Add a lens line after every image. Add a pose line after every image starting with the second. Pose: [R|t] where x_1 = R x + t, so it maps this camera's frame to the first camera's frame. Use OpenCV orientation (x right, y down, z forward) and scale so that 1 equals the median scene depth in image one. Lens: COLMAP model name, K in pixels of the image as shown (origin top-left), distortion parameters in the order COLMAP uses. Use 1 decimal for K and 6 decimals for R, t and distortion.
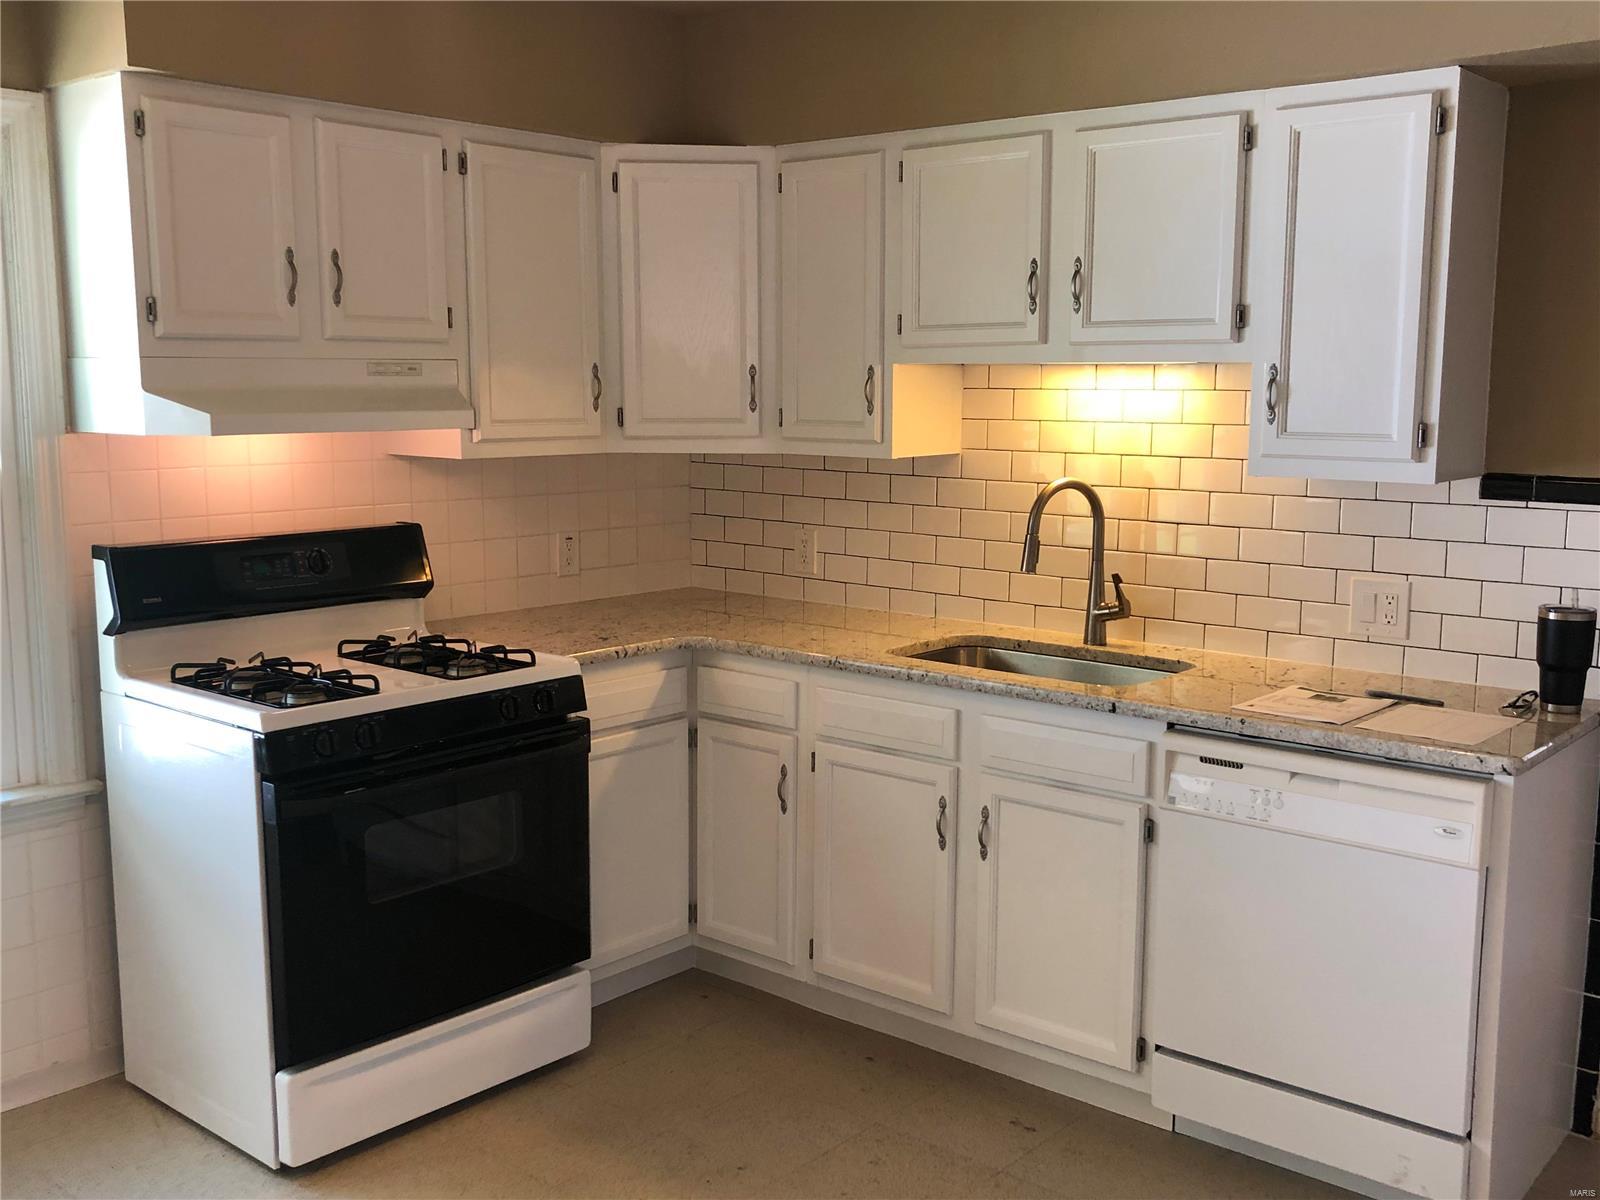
lens RADIAL K [[1590.8, 0, 800.0], [0, 1590.8, 600.0], [0, 0, 1]] dist [0.067356, -0.111026]
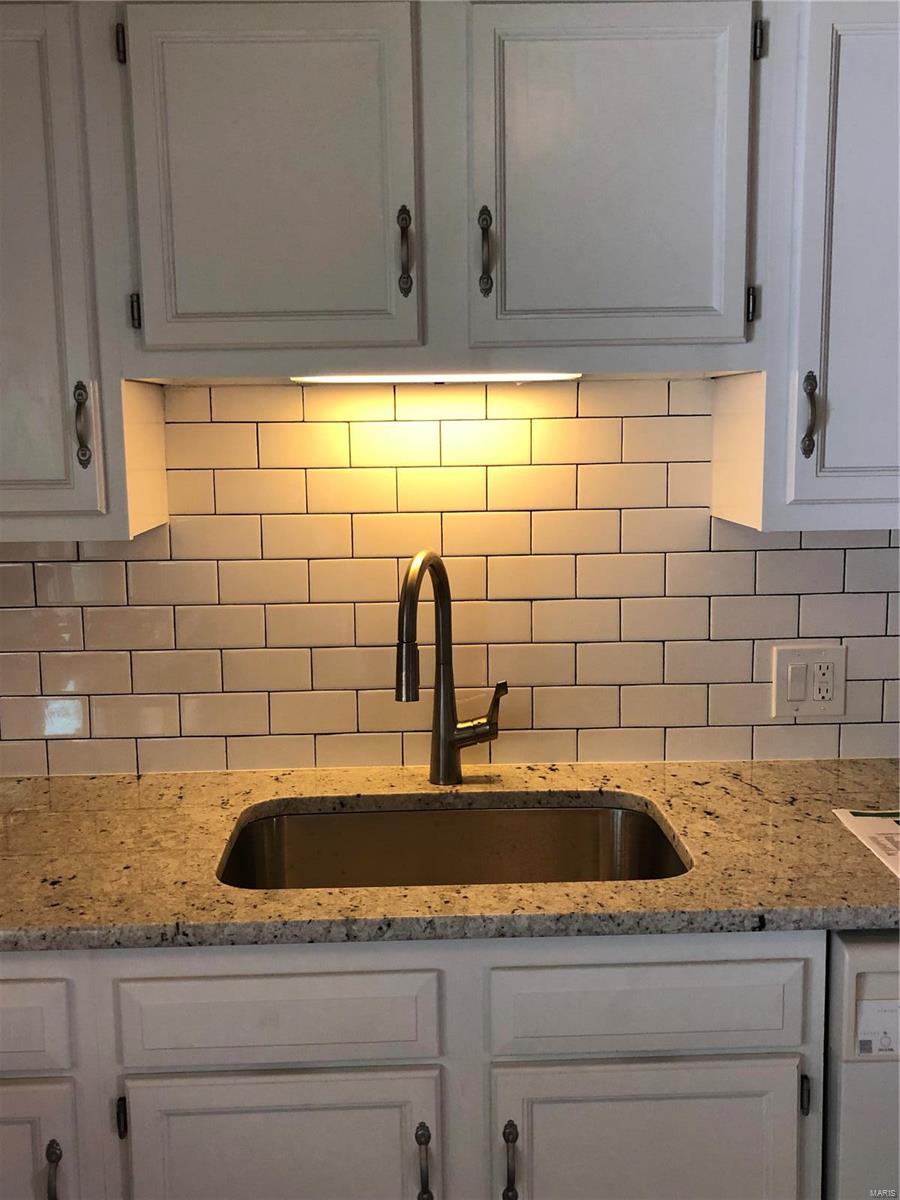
lens RADIAL K [[1193.1, 0, 432.1], [0, 1193.1, 595.3], [0, 0, 1]] dist [0.067356, -0.111026]
pose [[0.739372, -0.108413, 0.664511, -0.174185], [0.111215, 0.993059, 0.038272, -0.081266], [-0.664048, 0.045606, 0.746298, 0.662299]]
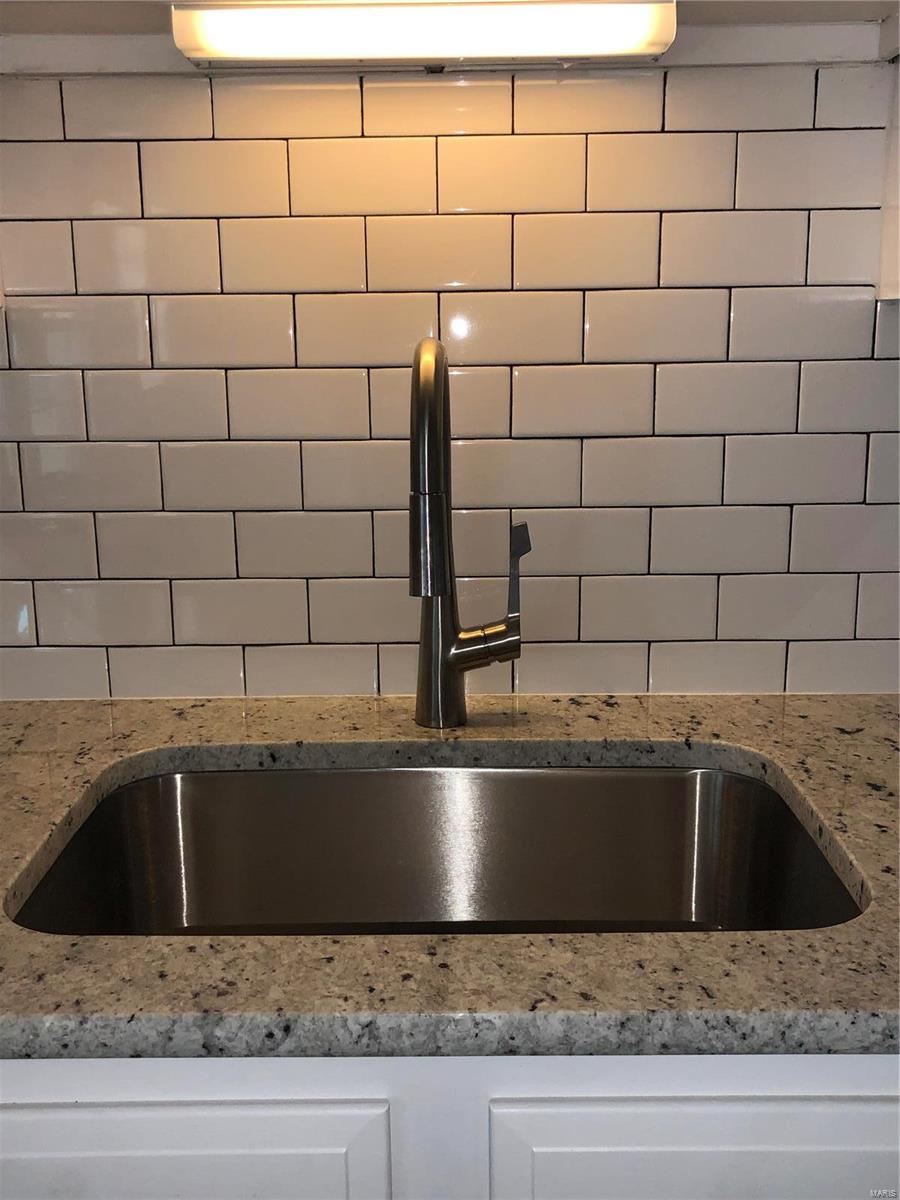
lens RADIAL K [[1193.1, 0, 432.1], [0, 1193.1, 595.3], [0, 0, 1]] dist [0.067356, -0.111026]
pose [[0.766991, -0.154246, 0.622843, -0.021946], [0.105823, 0.987793, 0.114311, -0.050197], [-0.632872, -0.021764, 0.773951, 0.809528]]
